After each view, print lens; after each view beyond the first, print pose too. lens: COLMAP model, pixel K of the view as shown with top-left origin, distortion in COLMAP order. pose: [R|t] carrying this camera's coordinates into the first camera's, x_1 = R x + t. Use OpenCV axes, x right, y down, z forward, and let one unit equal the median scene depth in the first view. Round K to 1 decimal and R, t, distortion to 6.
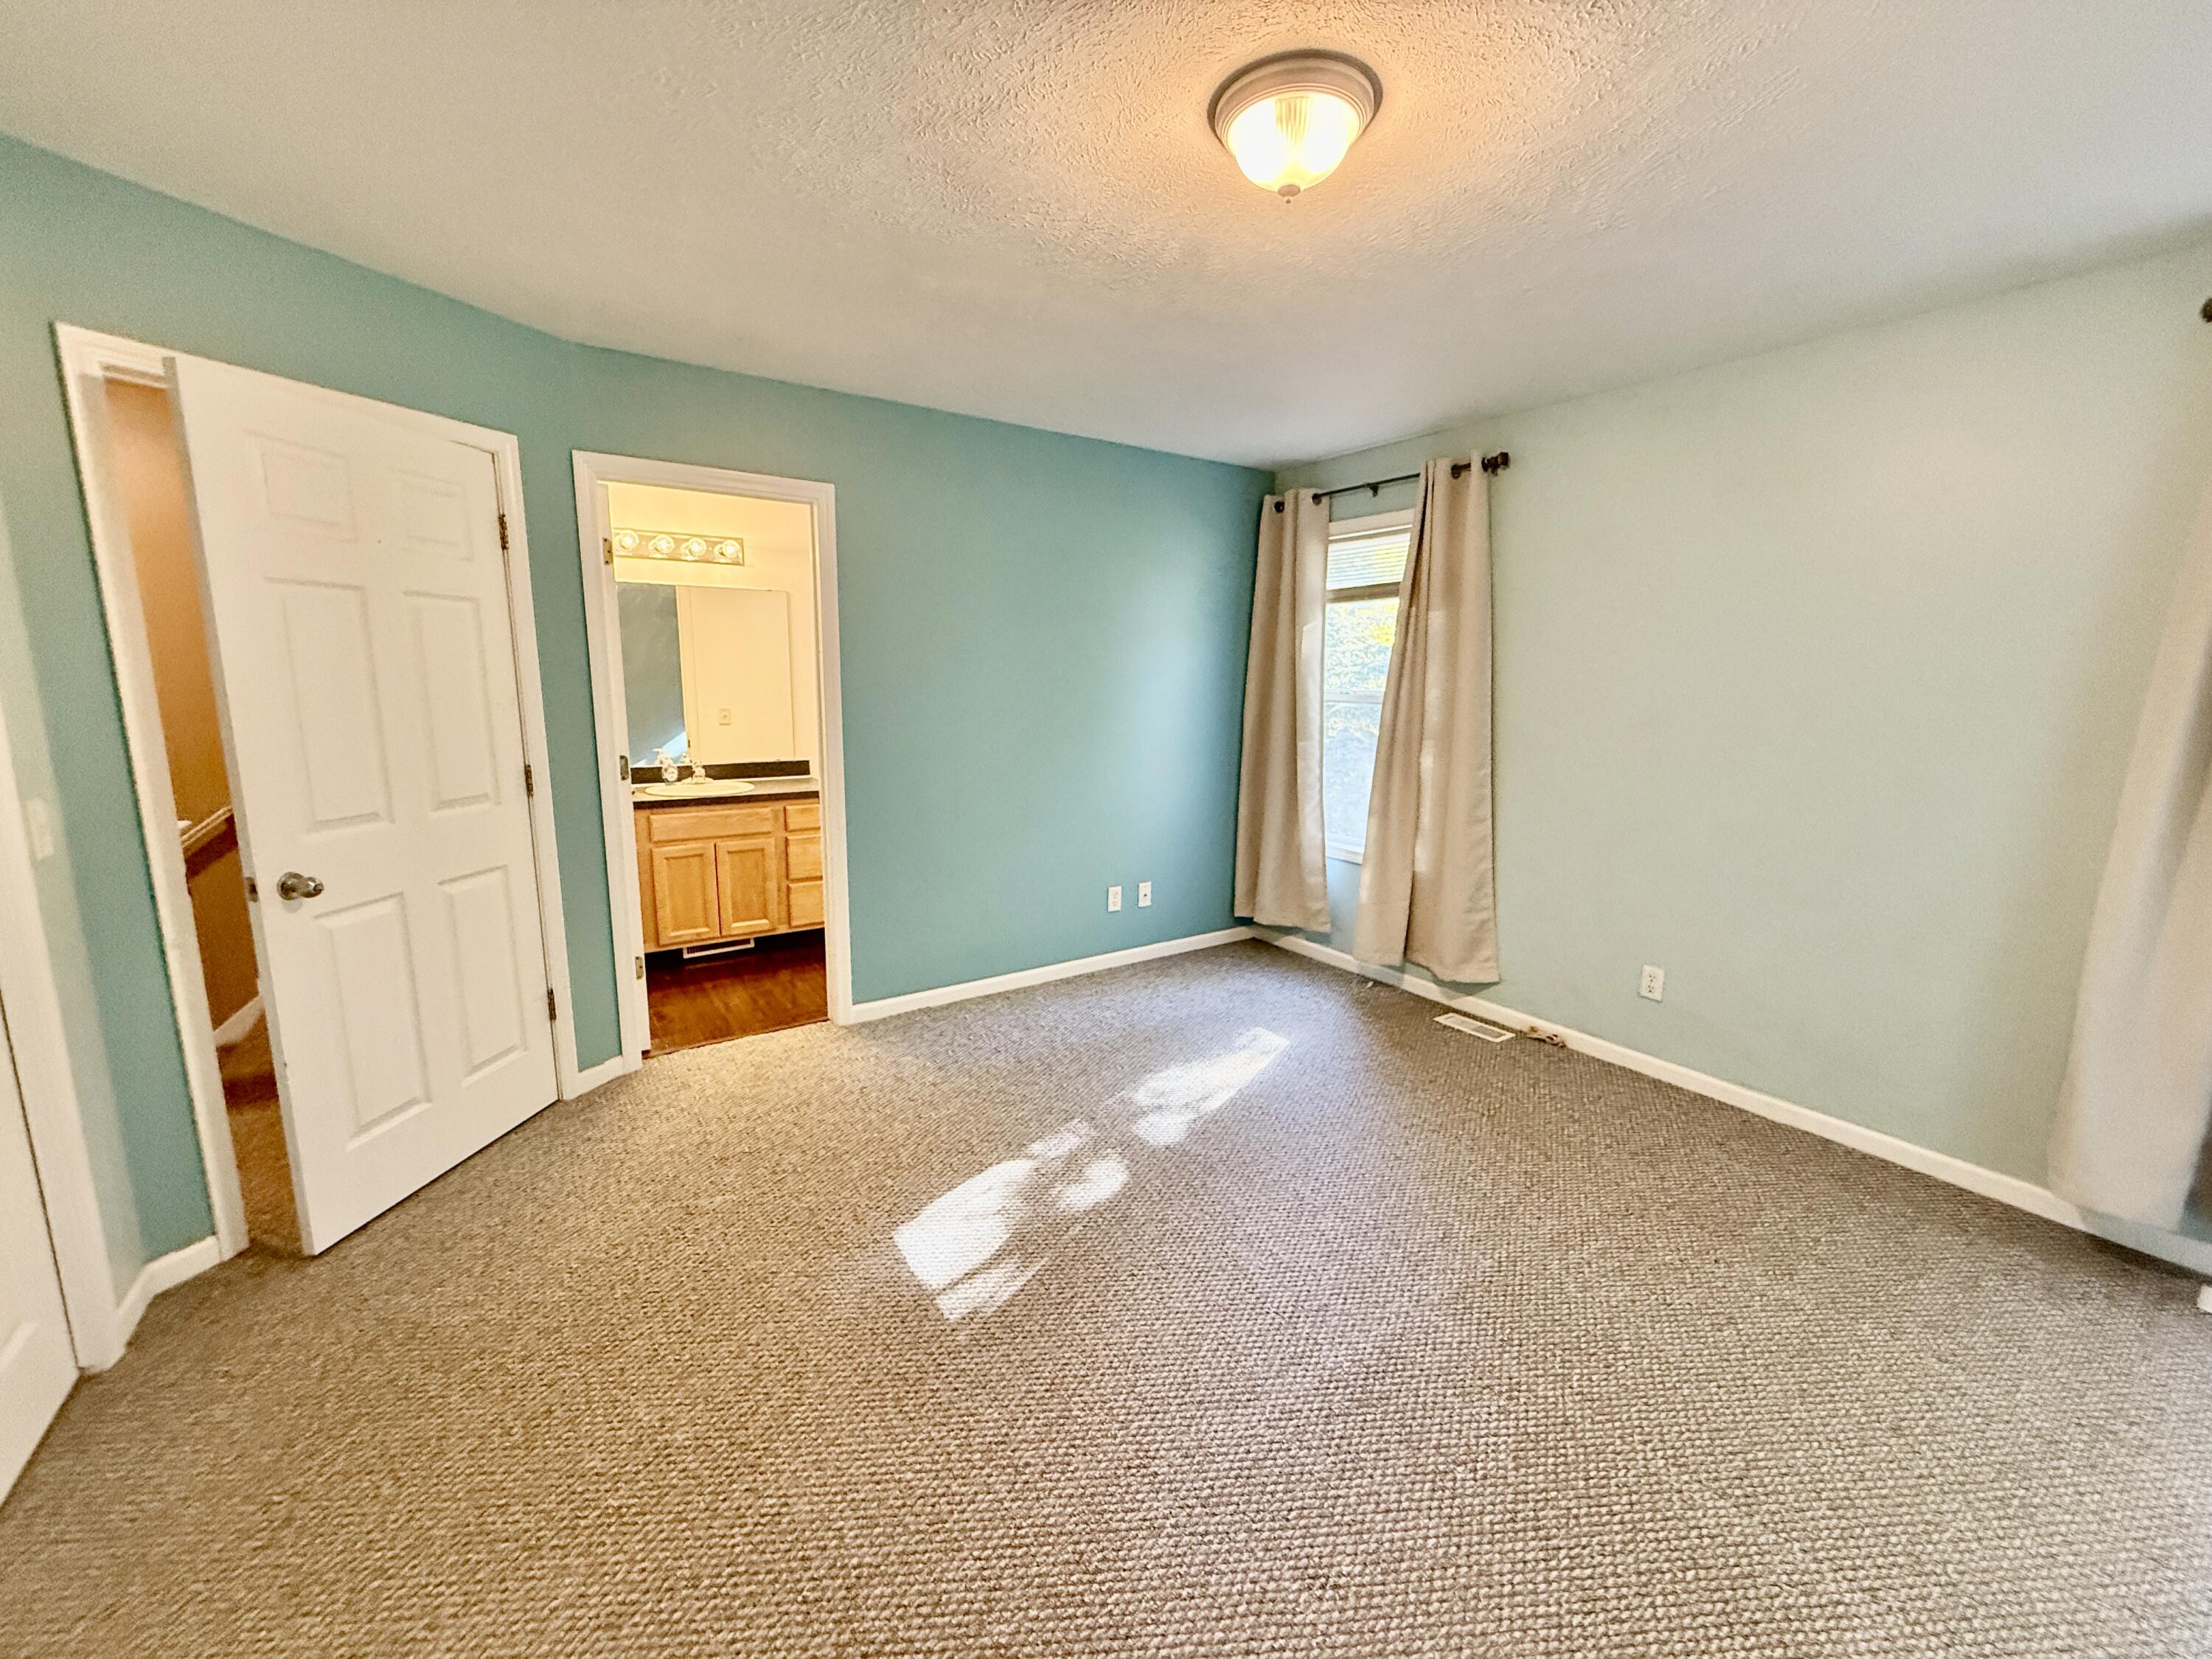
lens RADIAL K [[888.4, 0, 1084.7], [0, 888.4, 822.5], [0, 0, 1]] dist [0.000923, 0.001058]
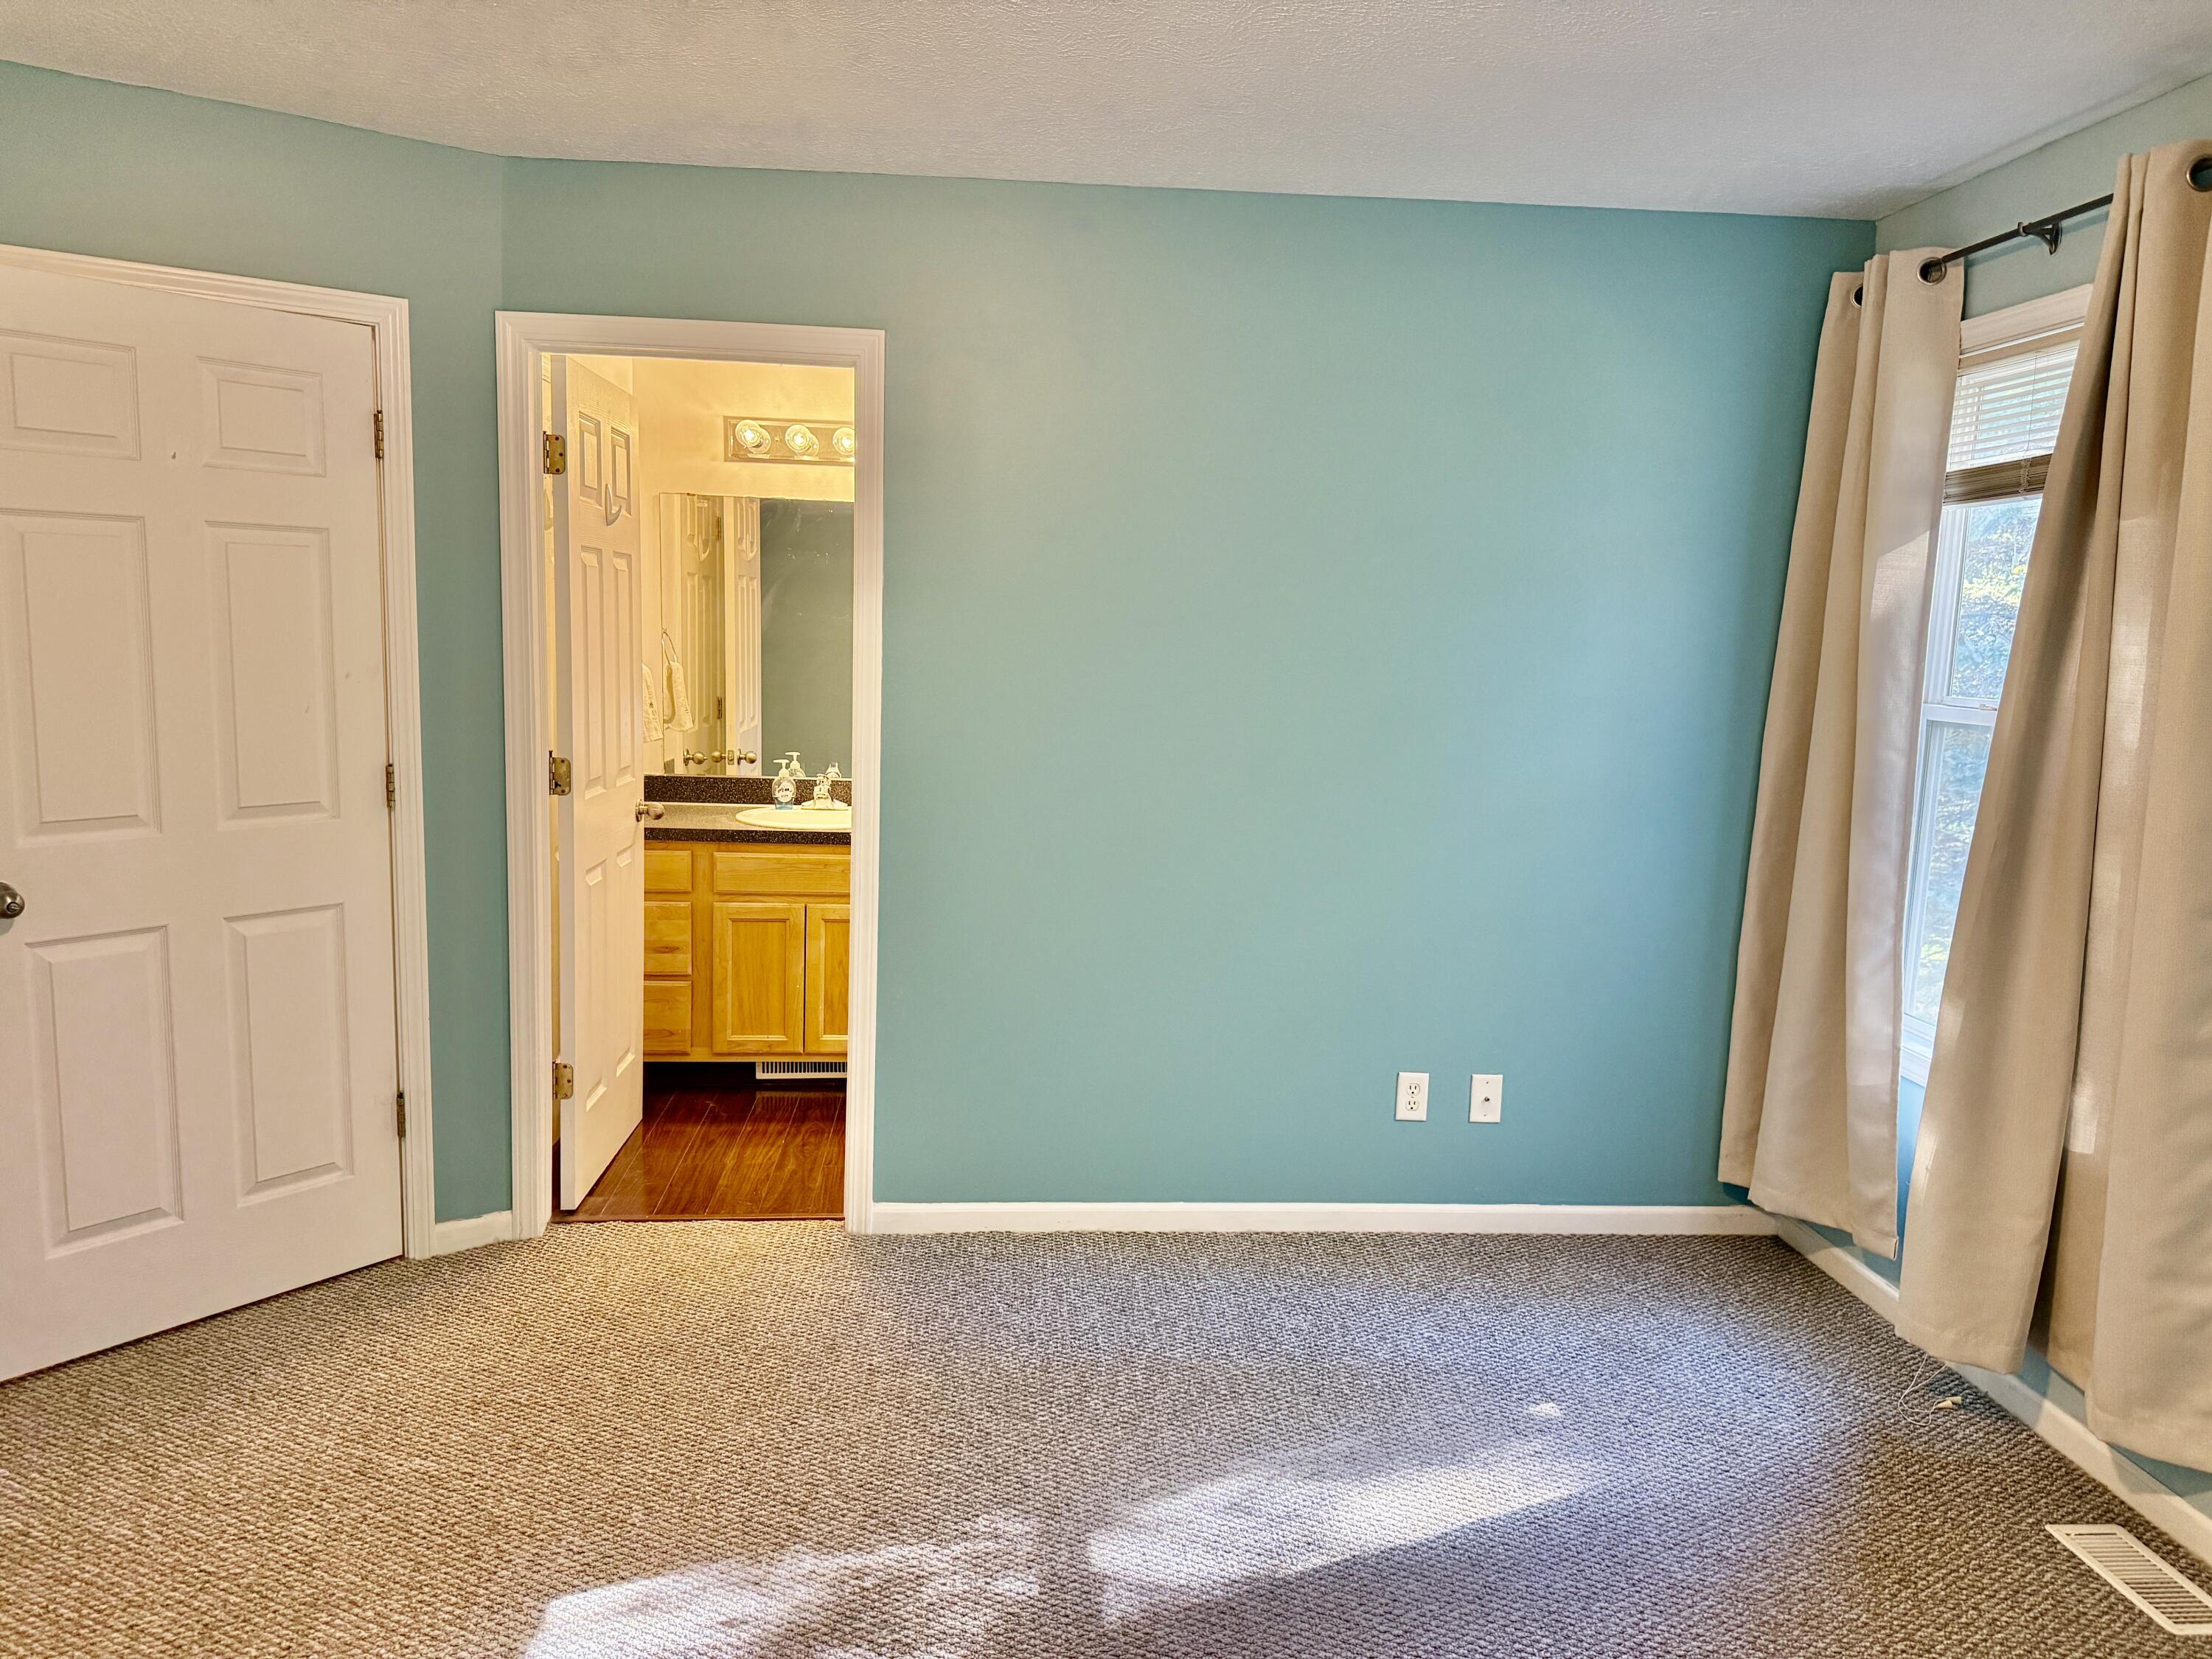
lens RADIAL K [[1547.2, 0, 1106.4], [0, 1547.2, 825.1], [0, 0, 1]] dist [0.064660, -0.070500]
pose [[0.867639, 0.078021, -0.491034, 0.331501], [-0.100995, 0.994678, -0.020409, -0.034573], [0.486828, 0.067300, 0.870901, 0.149191]]
